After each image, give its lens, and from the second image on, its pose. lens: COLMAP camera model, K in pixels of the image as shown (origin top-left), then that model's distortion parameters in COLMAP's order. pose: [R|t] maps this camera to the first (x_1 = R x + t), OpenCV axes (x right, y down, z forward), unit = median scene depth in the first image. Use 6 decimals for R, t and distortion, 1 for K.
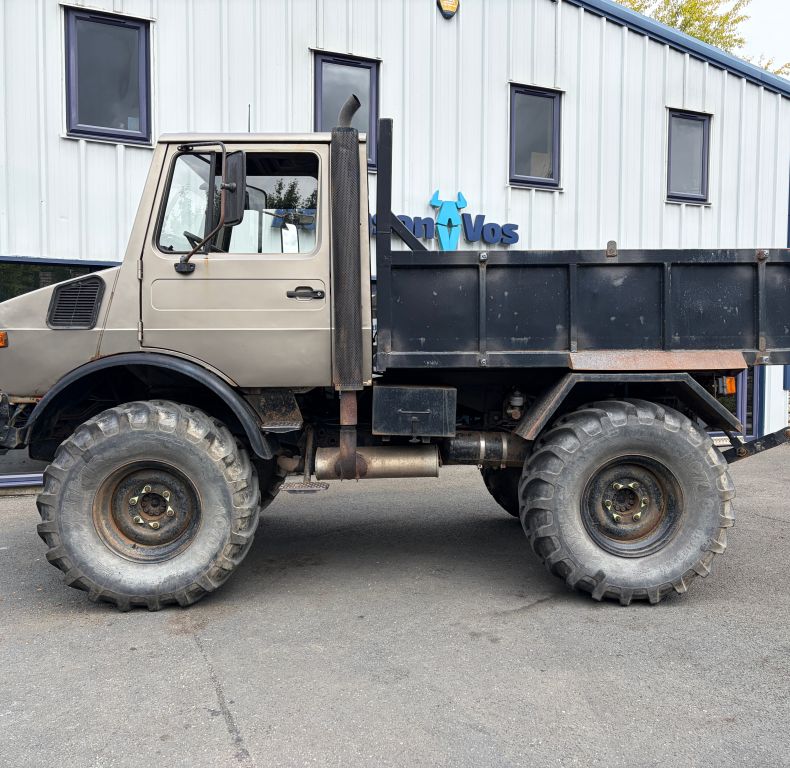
lens RADIAL K [[776.9, 0, 395.0], [0, 776.9, 384.0], [0, 0, 1]] dist [0.060022, -0.061715]
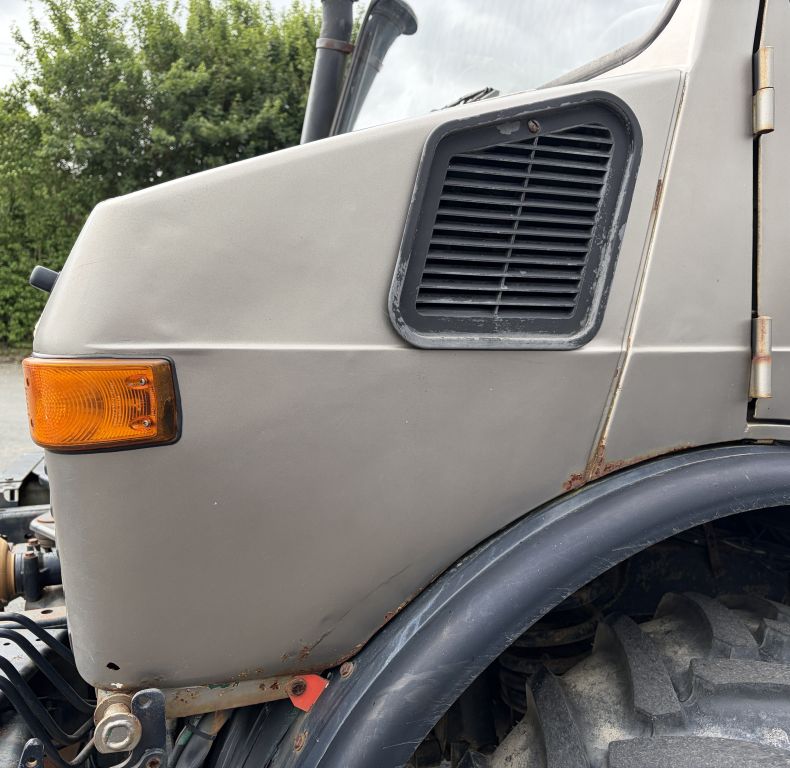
lens RADIAL K [[803.9, 0, 394.1], [0, 803.9, 406.3], [0, 0, 1]] dist [0.014755, -0.015643]
pose [[0.940183, -0.022447, 0.339929, -0.508022], [-0.003621, 0.997112, 0.075859, -0.070166], [-0.340650, -0.072552, 0.937387, 0.798163]]
